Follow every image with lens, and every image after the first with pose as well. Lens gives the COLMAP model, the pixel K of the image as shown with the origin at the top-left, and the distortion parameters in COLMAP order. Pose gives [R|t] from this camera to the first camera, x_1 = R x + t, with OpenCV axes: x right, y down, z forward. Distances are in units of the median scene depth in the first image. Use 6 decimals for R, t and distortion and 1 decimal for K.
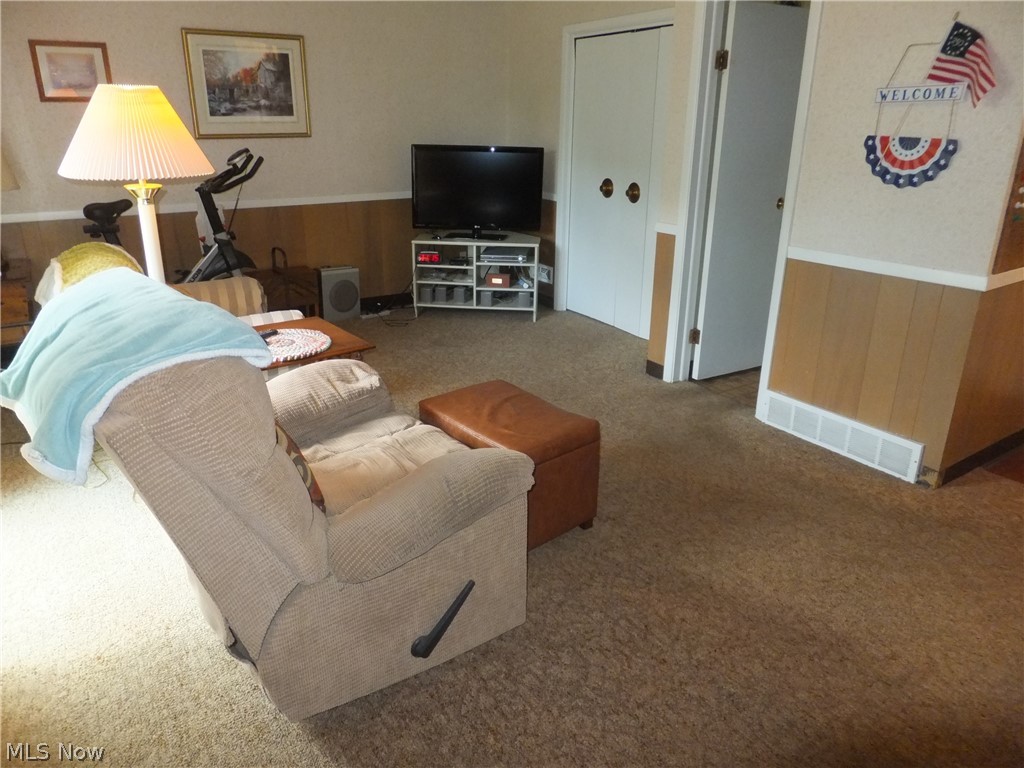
lens RADIAL K [[694.6, 0, 506.5], [0, 694.6, 384.1], [0, 0, 1]] dist [-0.017073, 0.019342]
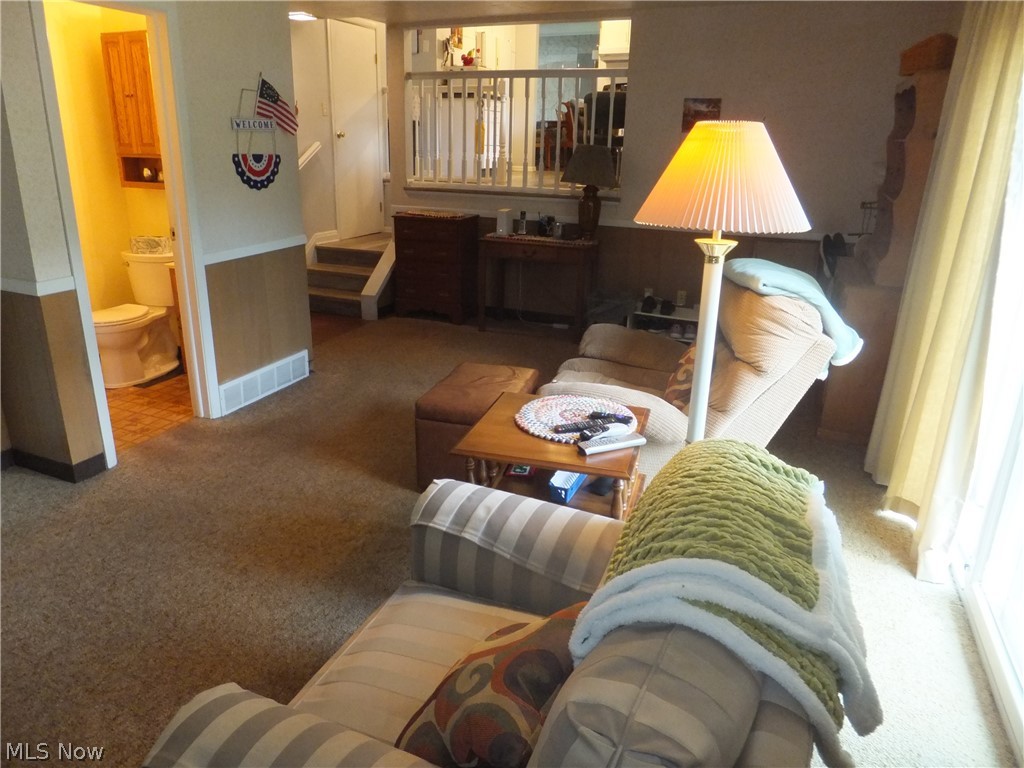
lens RADIAL K [[694.6, 0, 507.9], [0, 694.6, 380.3], [0, 0, 1]] dist [-0.017073, 0.019342]
pose [[-0.572779, -0.286264, 0.768100, -0.922465], [0.265256, 0.821892, 0.504115, -0.549061], [-0.775605, 0.492489, -0.394830, 1.374305]]
